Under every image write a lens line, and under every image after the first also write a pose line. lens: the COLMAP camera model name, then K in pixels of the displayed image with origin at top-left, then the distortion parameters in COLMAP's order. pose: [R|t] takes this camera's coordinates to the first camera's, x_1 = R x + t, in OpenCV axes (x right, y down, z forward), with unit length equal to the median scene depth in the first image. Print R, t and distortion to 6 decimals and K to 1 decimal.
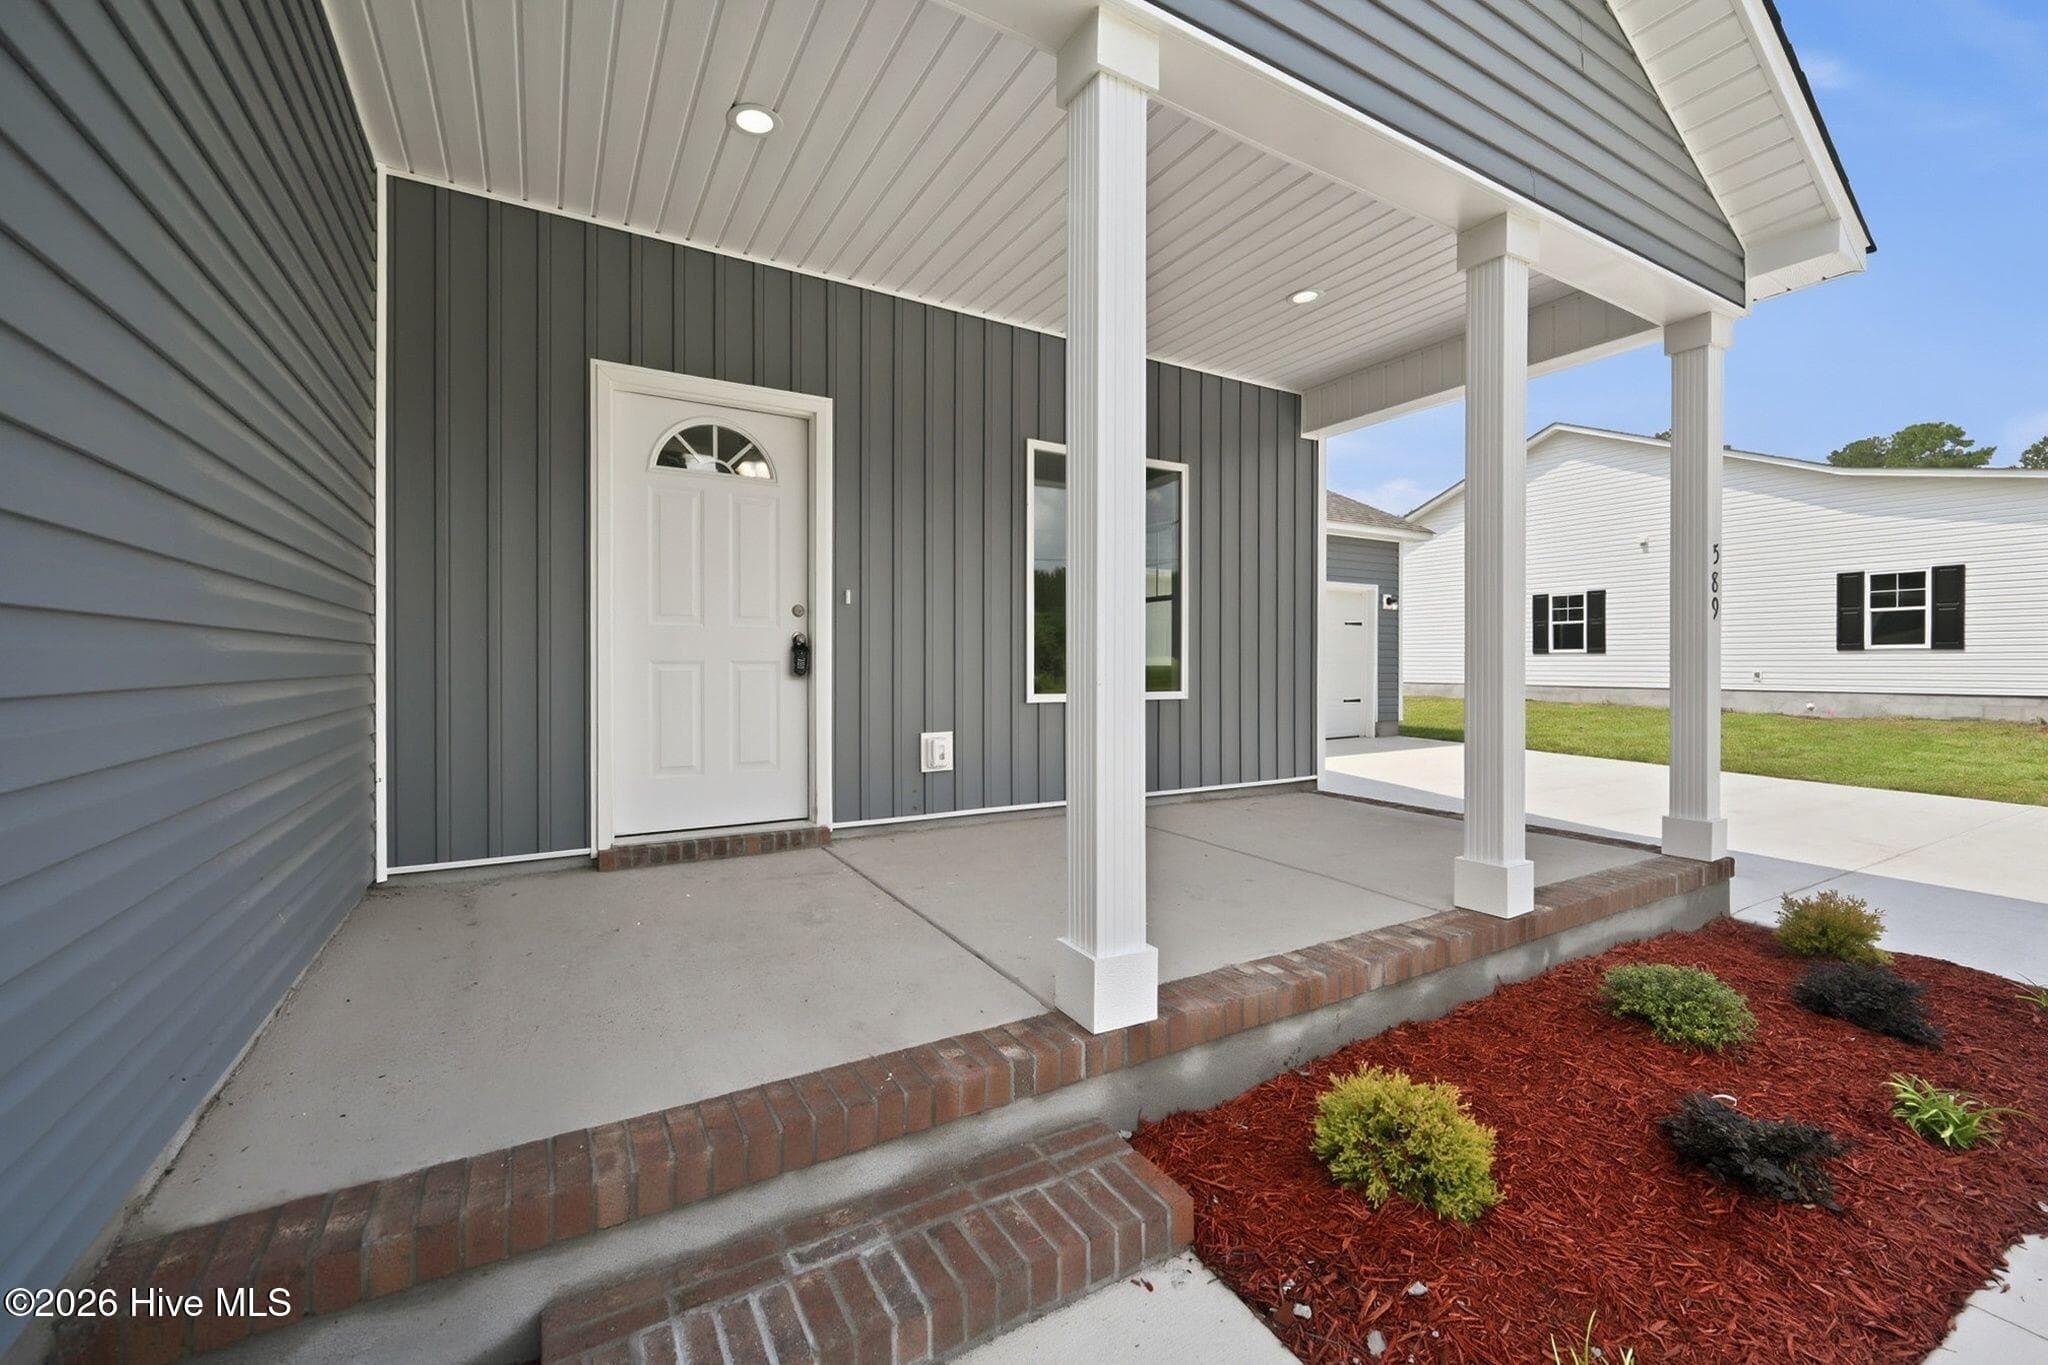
lens RADIAL K [[828.1, 0, 1027.9], [0, 828.1, 668.1], [0, 0, 1]] dist [-0.001797, 0.000627]
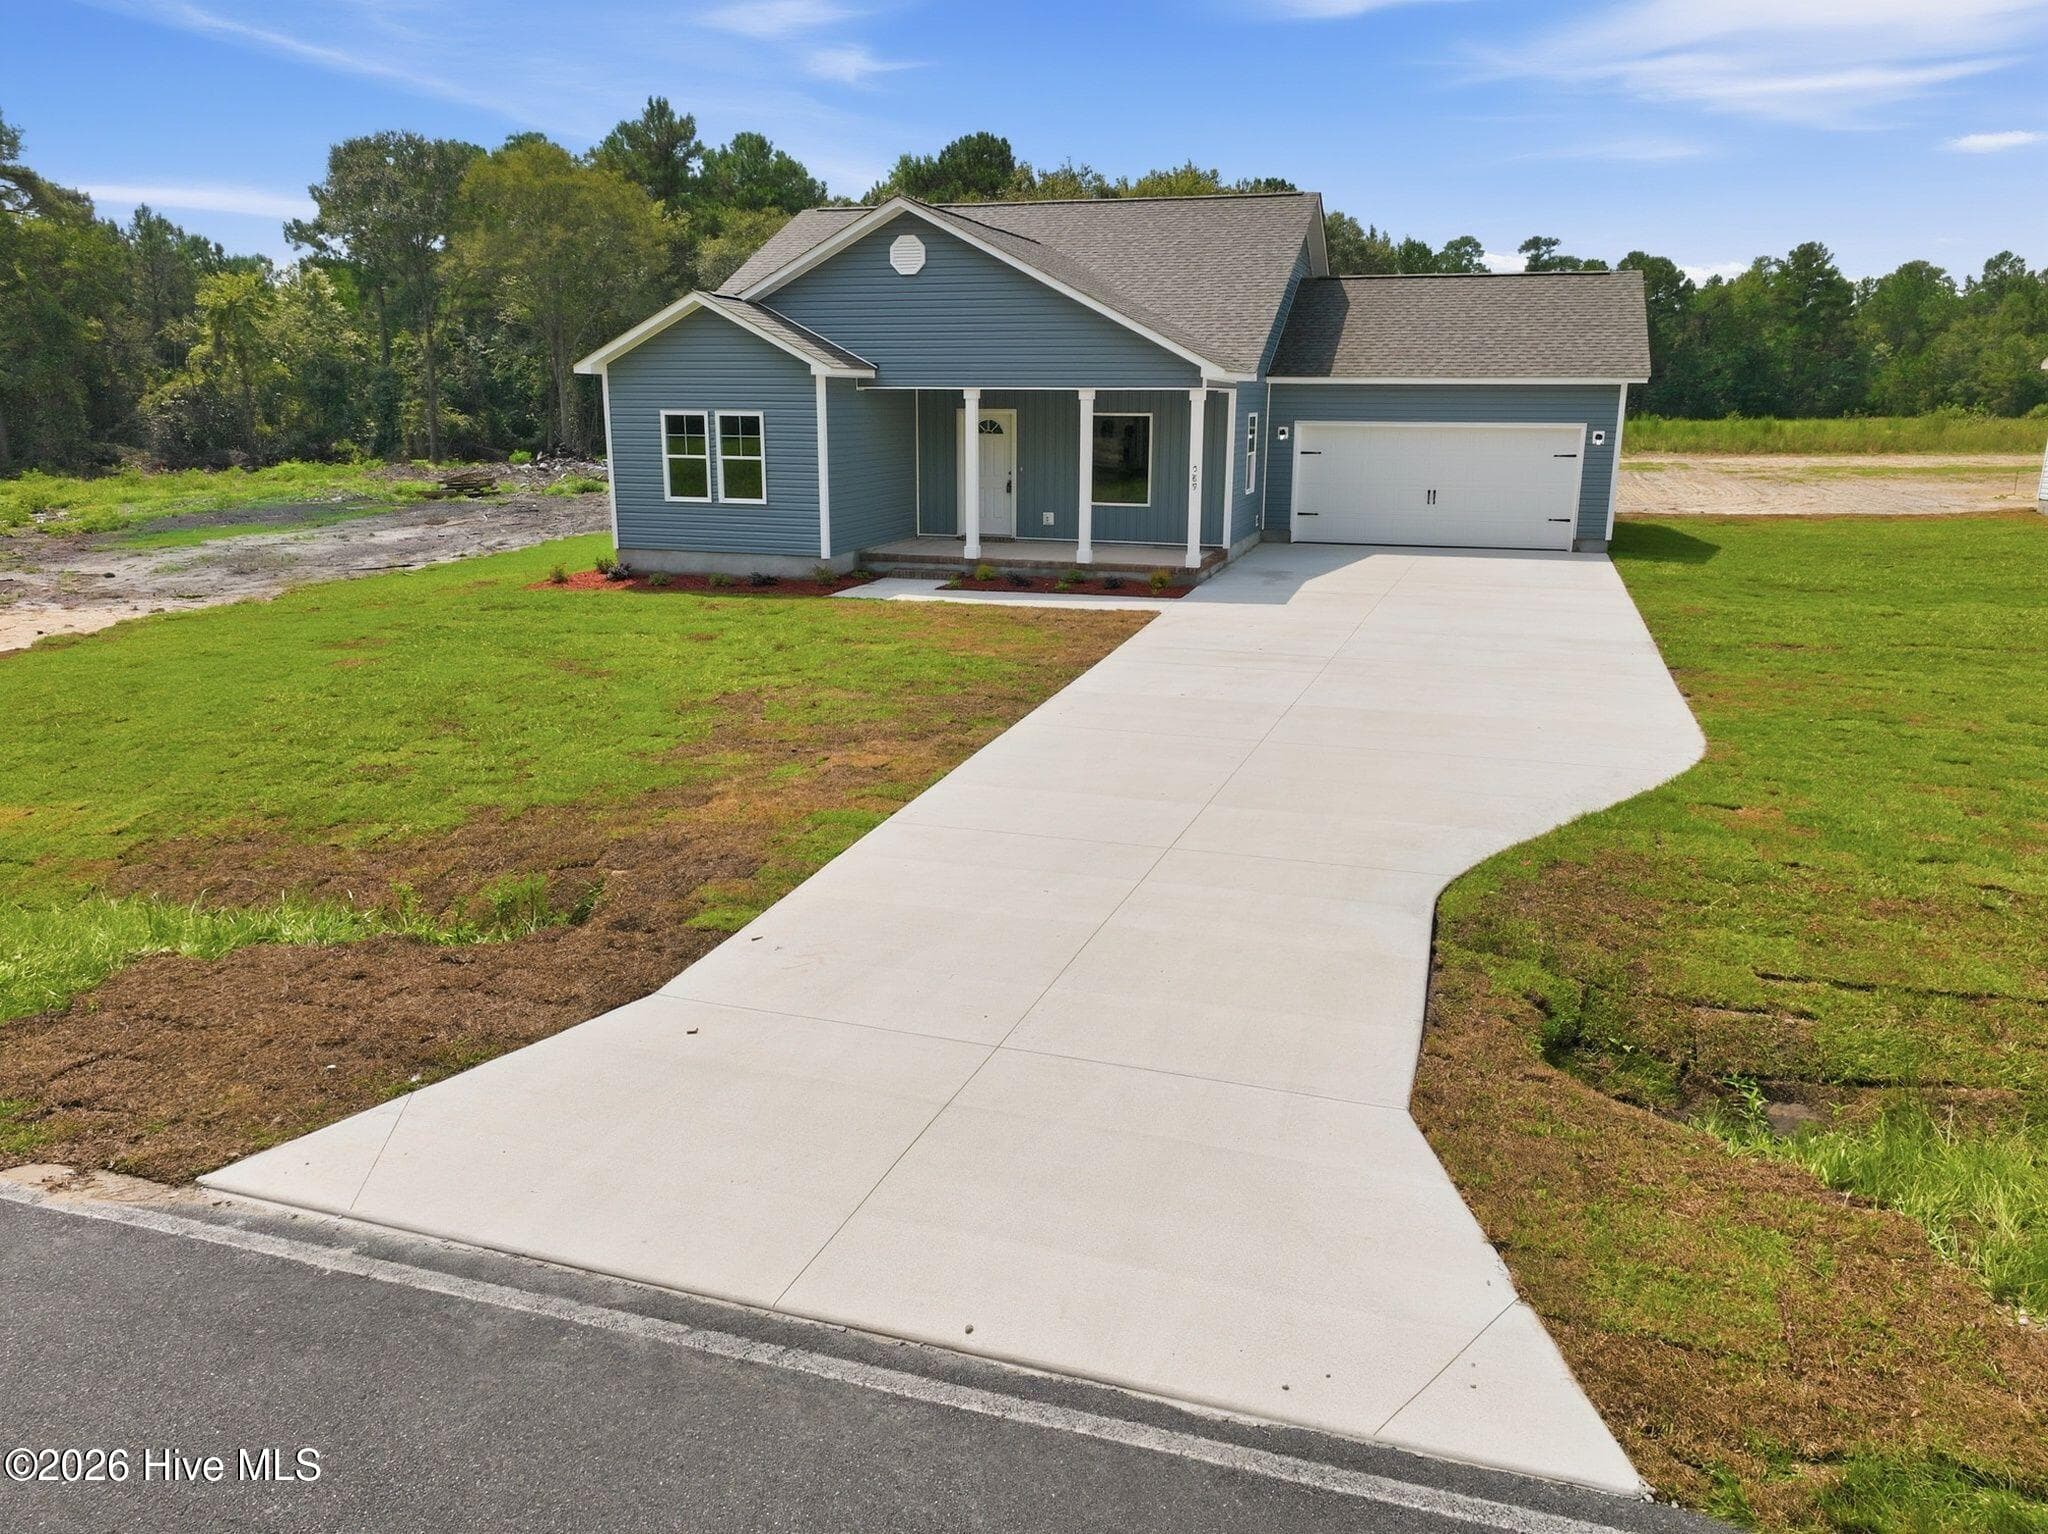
lens RADIAL K [[1435.0, 0, 1030.9], [0, 1435.0, 782.1], [0, 0, 1]] dist [0.001758, 0.019169]
pose [[0.664645, 0.197496, -0.720585, 4.433583], [-0.009911, 0.966678, 0.255803, -0.364672], [0.747093, -0.162877, 0.644455, -3.051253]]
